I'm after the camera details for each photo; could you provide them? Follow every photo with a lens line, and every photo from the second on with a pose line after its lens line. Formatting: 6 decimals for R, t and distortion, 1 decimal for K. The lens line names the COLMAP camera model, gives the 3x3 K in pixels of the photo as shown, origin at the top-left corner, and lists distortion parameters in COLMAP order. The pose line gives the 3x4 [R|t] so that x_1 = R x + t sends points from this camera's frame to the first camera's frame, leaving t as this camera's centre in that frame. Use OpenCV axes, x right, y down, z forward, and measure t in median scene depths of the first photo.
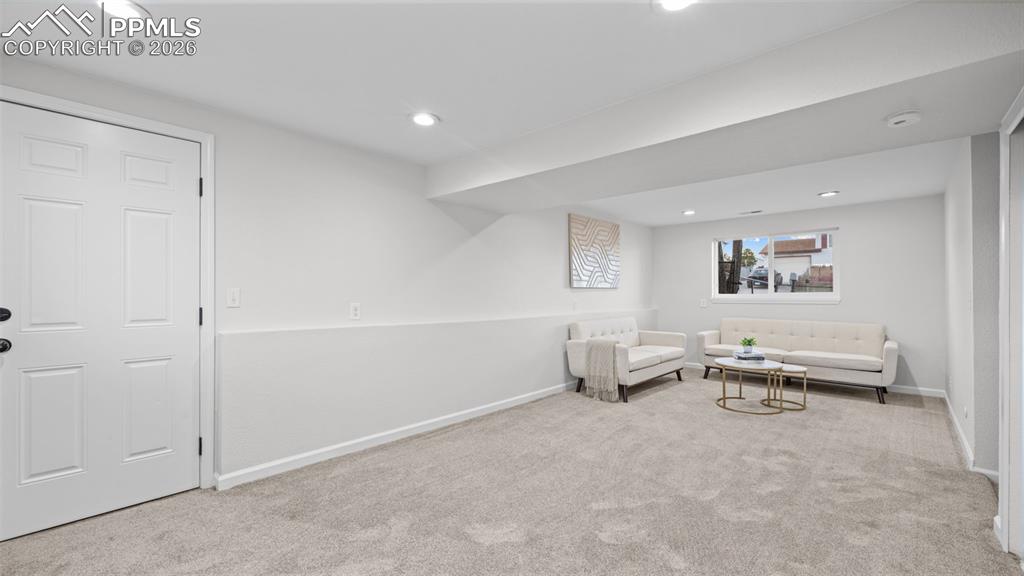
lens RADIAL K [[414.3, 0, 505.7], [0, 414.3, 294.0], [0, 0, 1]] dist [0.004795, 0.000333]
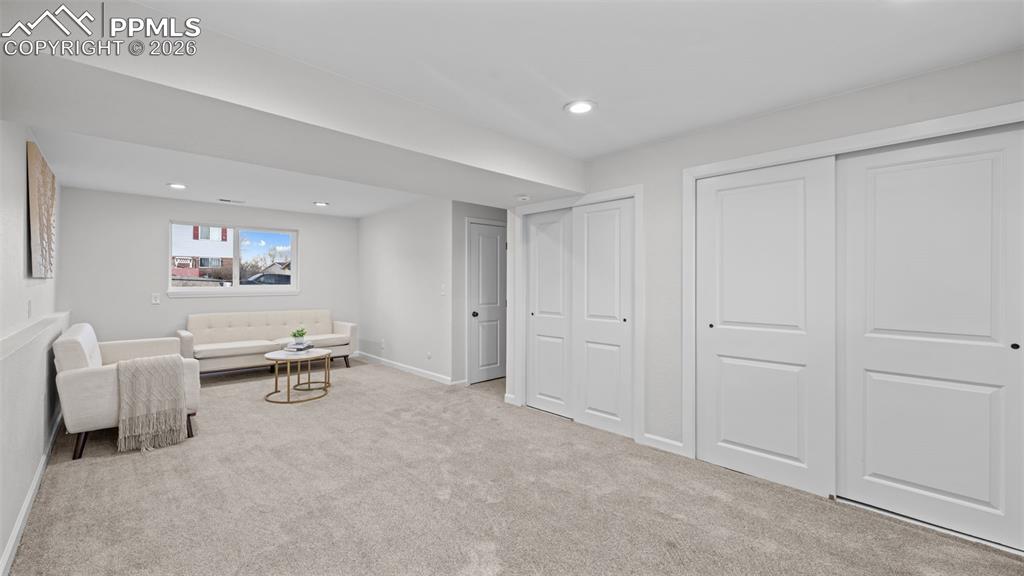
lens RADIAL K [[414.3, 0, 505.4], [0, 414.3, 282.3], [0, 0, 1]] dist [0.004795, 0.000333]
pose [[0.055542, 0.006519, 0.998435, -0.484931], [-0.001805, 0.999978, -0.006429, -0.007689], [-0.998455, -0.001445, 0.055553, 0.479206]]
